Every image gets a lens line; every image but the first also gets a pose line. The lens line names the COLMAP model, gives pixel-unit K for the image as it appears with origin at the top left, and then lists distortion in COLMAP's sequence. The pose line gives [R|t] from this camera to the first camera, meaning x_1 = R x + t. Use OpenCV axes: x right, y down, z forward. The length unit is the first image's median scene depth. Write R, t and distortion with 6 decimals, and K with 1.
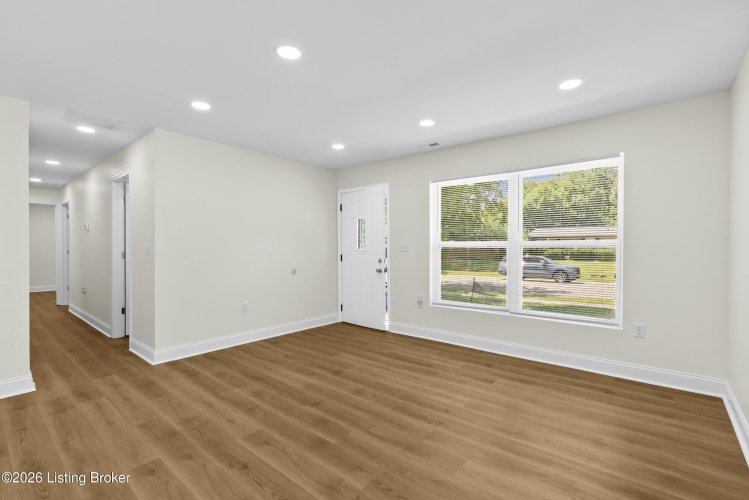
lens RADIAL K [[345.1, 0, 377.4], [0, 345.1, 254.2], [0, 0, 1]] dist [-0.011047, 0.004856]
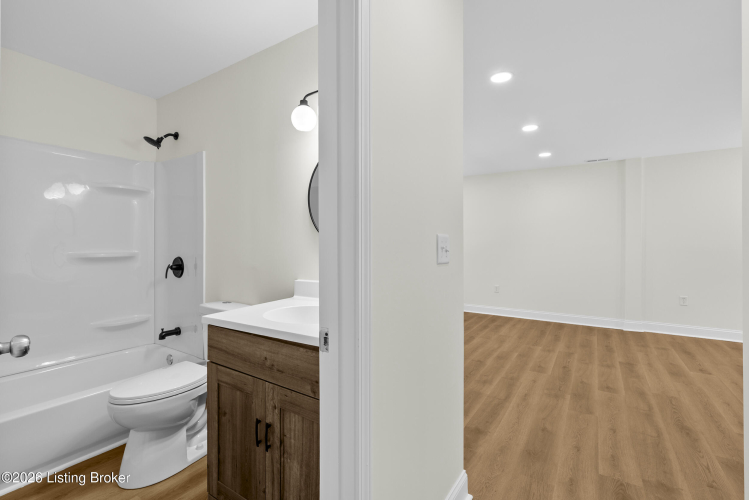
lens RADIAL K [[345.1, 0, 376.2], [0, 345.1, 245.5], [0, 0, 1]] dist [-0.011047, 0.004856]
pose [[-0.129151, -0.000910, 0.991625, -1.139561], [0.017896, 0.999835, 0.003249, -0.019017], [-0.991463, 0.018165, -0.129113, 1.231126]]
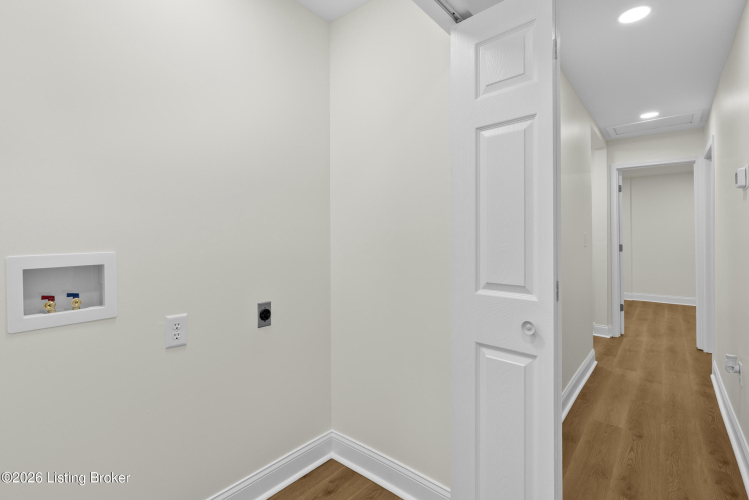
lens RADIAL K [[345.1, 0, 376.5], [0, 345.1, 231.3], [0, 0, 1]] dist [-0.011047, 0.004856]
pose [[0.000570, -0.014980, -0.999888, -0.847968], [-0.022659, 0.999631, -0.014989, -0.029023], [0.999743, 0.022665, 0.000230, 1.067098]]
